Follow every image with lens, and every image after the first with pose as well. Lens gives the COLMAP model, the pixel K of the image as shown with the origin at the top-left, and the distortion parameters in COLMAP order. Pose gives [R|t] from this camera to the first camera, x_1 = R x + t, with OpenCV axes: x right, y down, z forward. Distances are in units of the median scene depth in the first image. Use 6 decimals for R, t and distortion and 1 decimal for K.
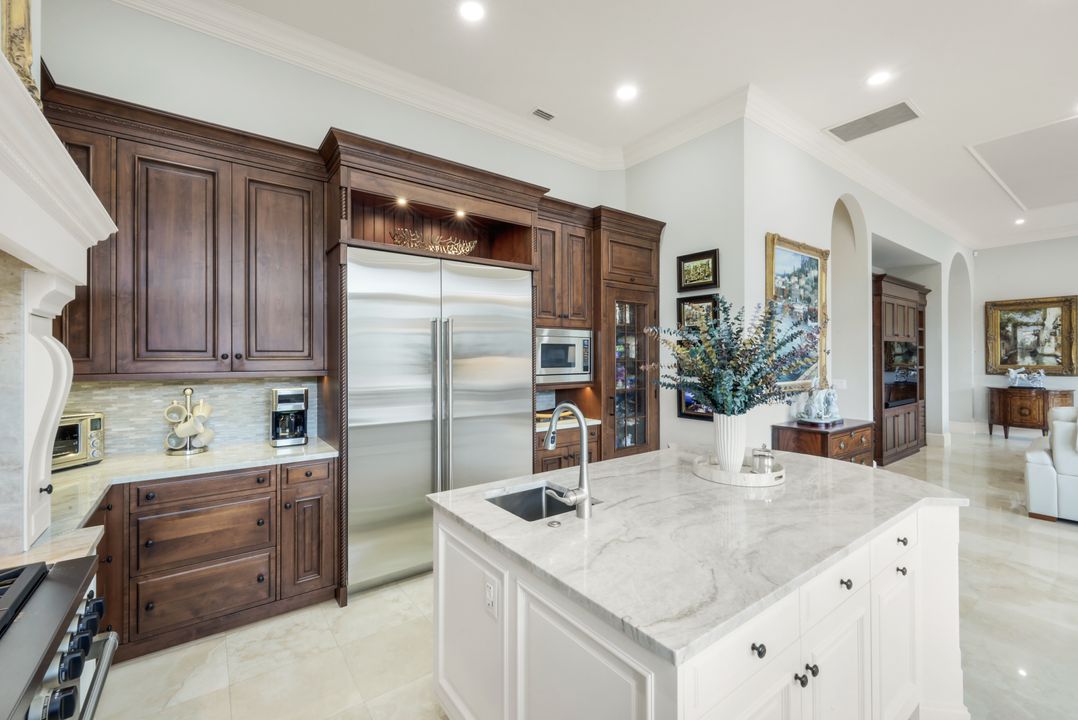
lens RADIAL K [[449.3, 0, 535.5], [0, 449.3, 357.1], [0, 0, 1]] dist [0.000538, 0.000229]
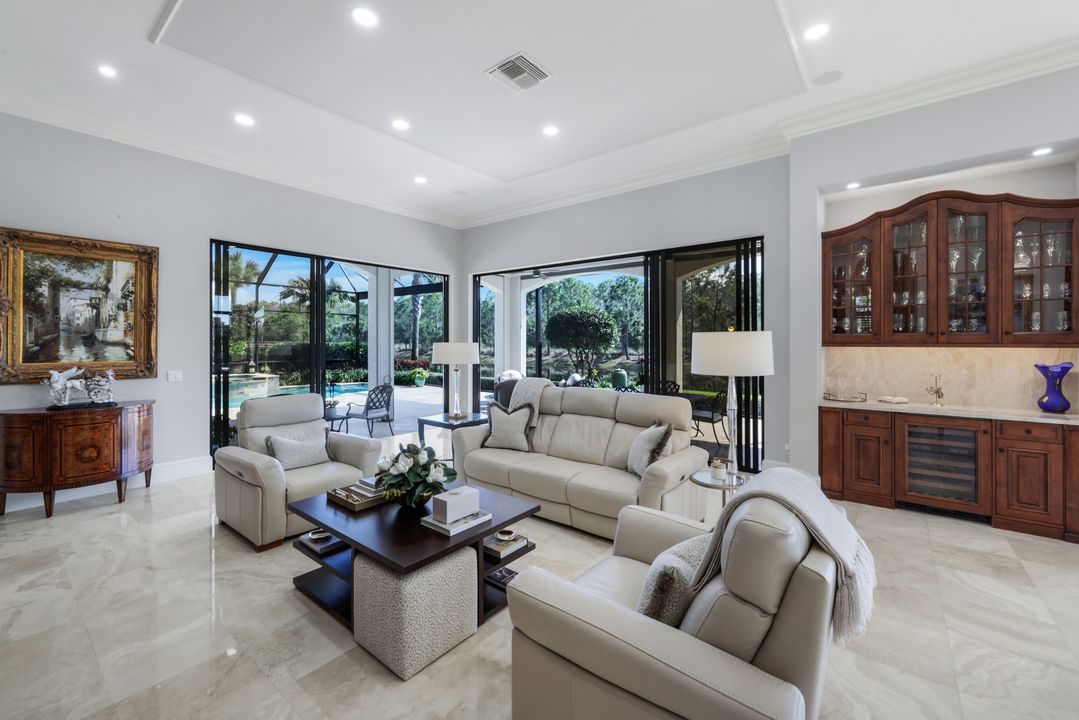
lens RADIAL K [[441.2, 0, 540.2], [0, 441.2, 341.0], [0, 0, 1]] dist [0.000426, 0.000129]
pose [[-0.262727, 0.004184, 0.964861, 0.817934], [-0.000640, 0.999990, -0.004511, -0.009417], [-0.964870, -0.001803, -0.262722, 1.117918]]
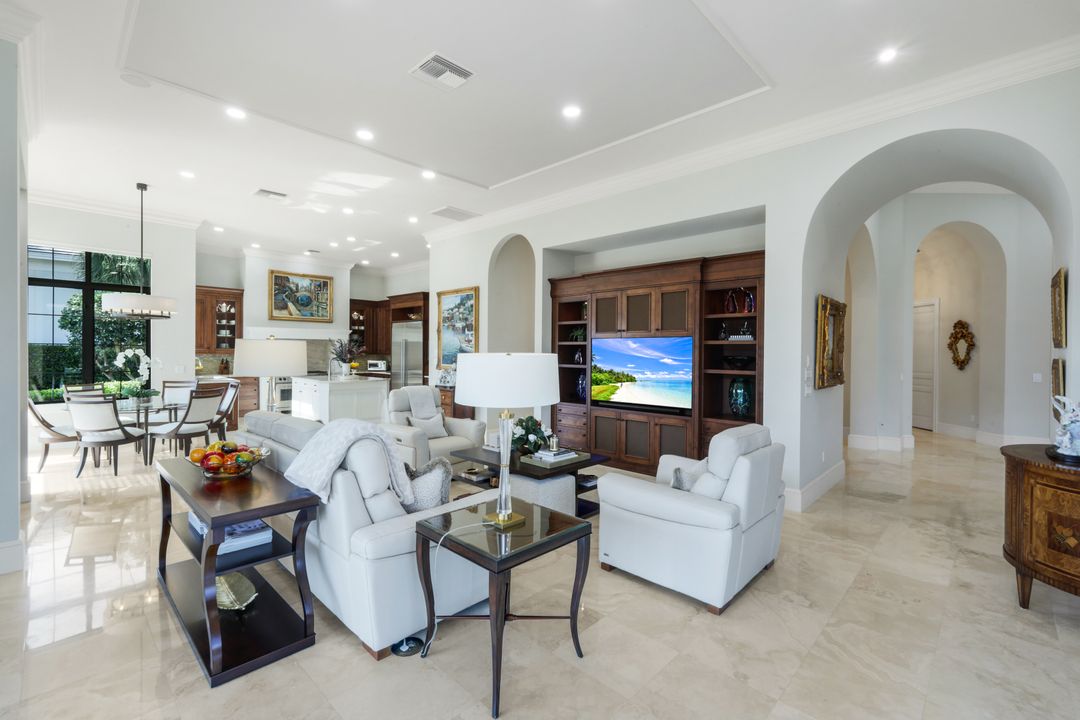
lens RADIAL K [[471.0, 0, 540.0], [0, 471.0, 360.0], [0, 0, 1]] dist [-0.000836, 0.000020]
pose [[0.167307, 0.023112, -0.985634, 2.482529], [-0.010457, 0.999711, 0.021667, -0.012269], [0.985849, 0.006682, 0.167500, 0.992494]]
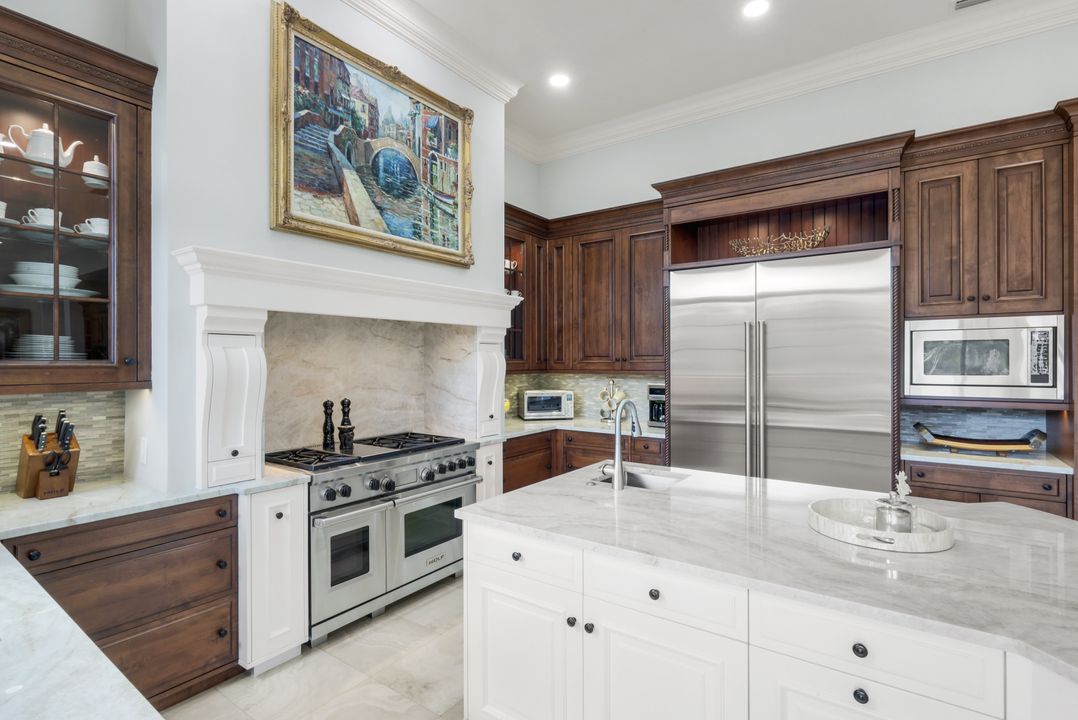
lens RADIAL K [[519.2, 0, 539.0], [0, 519.2, 360.0], [0, 0, 1]] dist [-0.001982, -0.000623]
pose [[0.313200, 0.002209, -0.949685, 0.515501], [0.003673, 0.999987, 0.003538, -0.004165], [0.949680, -0.004597, 0.313188, 0.123206]]
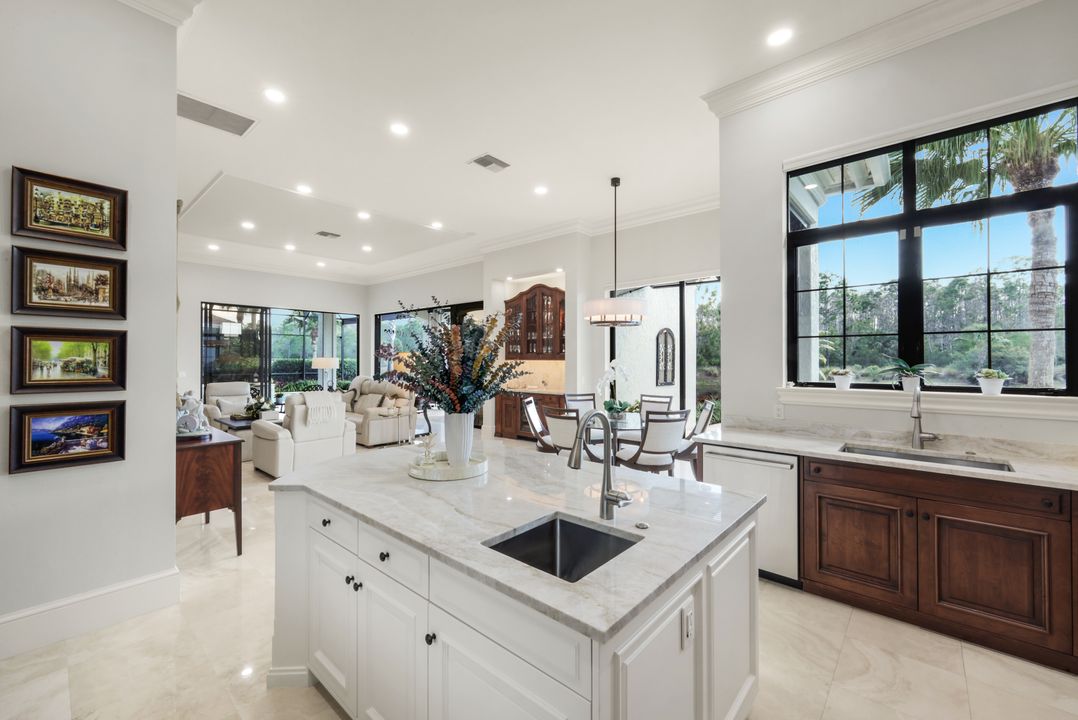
lens RADIAL K [[439.3, 0, 538.1], [0, 439.3, 356.1], [0, 0, 1]] dist [0.000465, 0.000026]
pose [[-0.214149, 0.009614, 0.976754, -0.299907], [-0.002326, 0.999944, -0.010352, 0.001150], [-0.976798, -0.004488, -0.214115, 0.495967]]
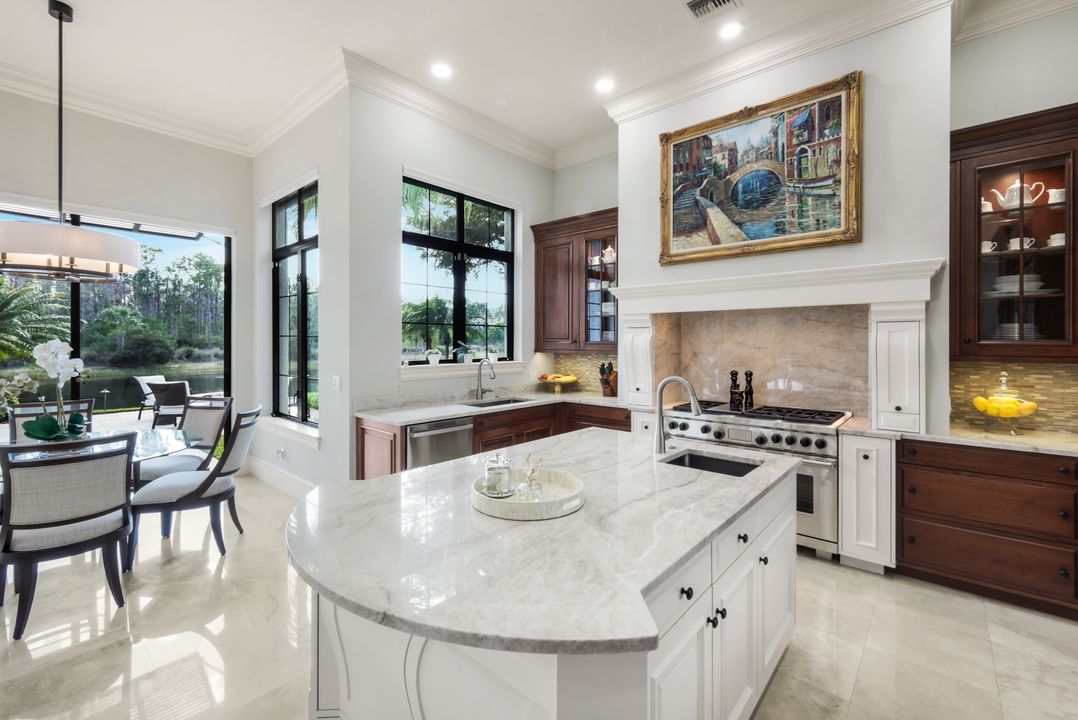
lens RADIAL K [[454.9, 0, 541.3], [0, 454.9, 343.4], [0, 0, 1]] dist [0.003925, 0.000530]
pose [[-0.975079, -0.000059, -0.221858, 0.292366], [0.000096, 1.000000, -0.000688, 0.002353], [0.221858, -0.000692, -0.975079, 0.849692]]
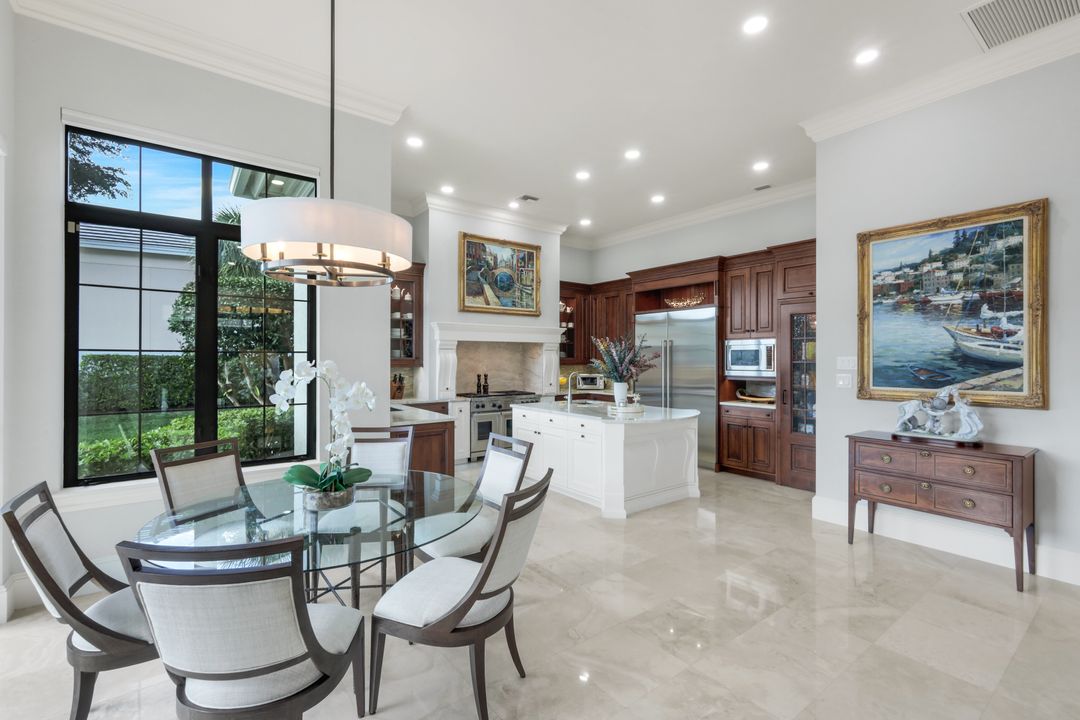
lens RADIAL K [[477.1, 0, 540.0], [0, 477.1, 360.0], [0, 0, 1]] dist [-0.002196, -0.000625]
pose [[0.013831, 0.006824, -0.999881, 1.404586], [0.000451, 0.999977, 0.006831, -0.006294], [0.999904, -0.000545, 0.013828, 0.260574]]
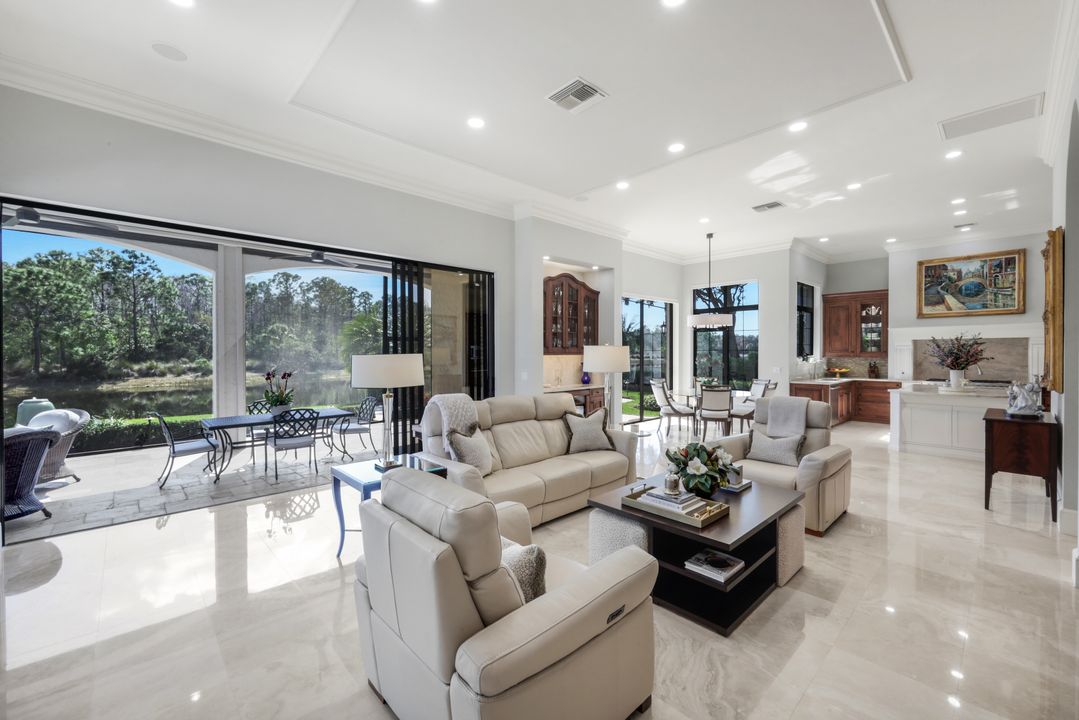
lens RADIAL K [[442.8, 0, 538.3], [0, 442.8, 357.1], [0, 0, 1]] dist [0.002023, 0.000405]
pose [[-0.992009, 0.009454, -0.125811, 1.807271], [0.008024, 0.999897, 0.011864, -0.016089], [0.125910, 0.010759, -0.991983, 1.792011]]
